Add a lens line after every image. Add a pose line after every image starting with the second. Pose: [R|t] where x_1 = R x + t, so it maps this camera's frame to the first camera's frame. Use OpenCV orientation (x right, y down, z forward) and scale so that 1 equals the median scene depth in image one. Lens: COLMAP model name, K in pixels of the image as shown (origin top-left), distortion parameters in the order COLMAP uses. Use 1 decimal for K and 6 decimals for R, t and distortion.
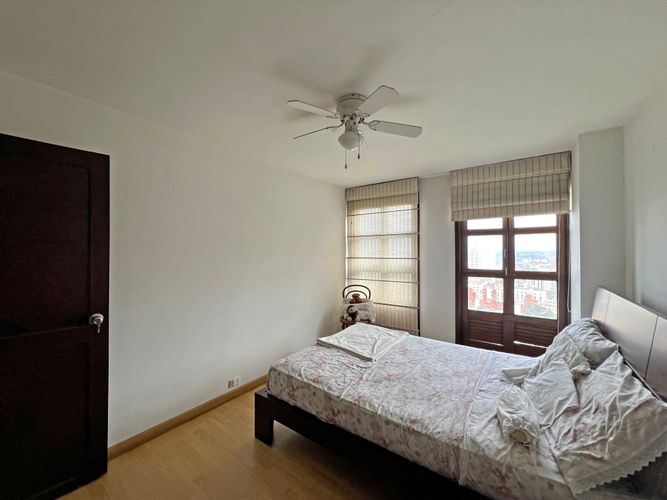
lens RADIAL K [[269.6, 0, 331.8], [0, 269.6, 248.2], [0, 0, 1]] dist [-0.000035, 0.000167]
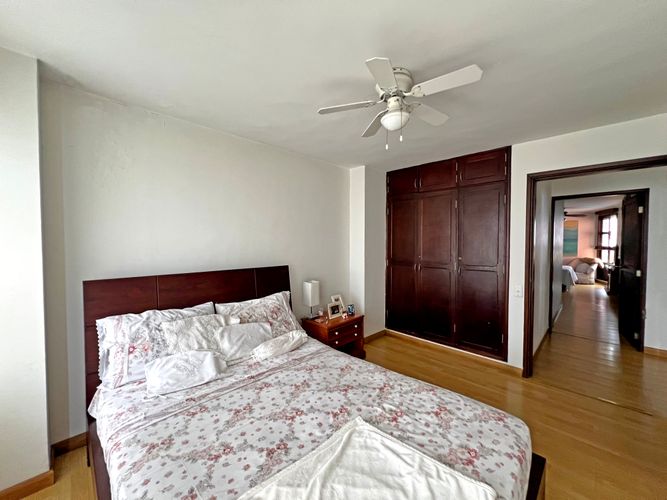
lens RADIAL K [[269.6, 0, 331.8], [0, 269.6, 248.2], [0, 0, 1]] dist [-0.000035, 0.000167]
pose [[-0.989261, -0.003138, 0.146124, 0.125240], [-0.000378, 0.999821, 0.018915, 0.022213], [-0.146157, 0.018657, -0.989085, 1.664783]]
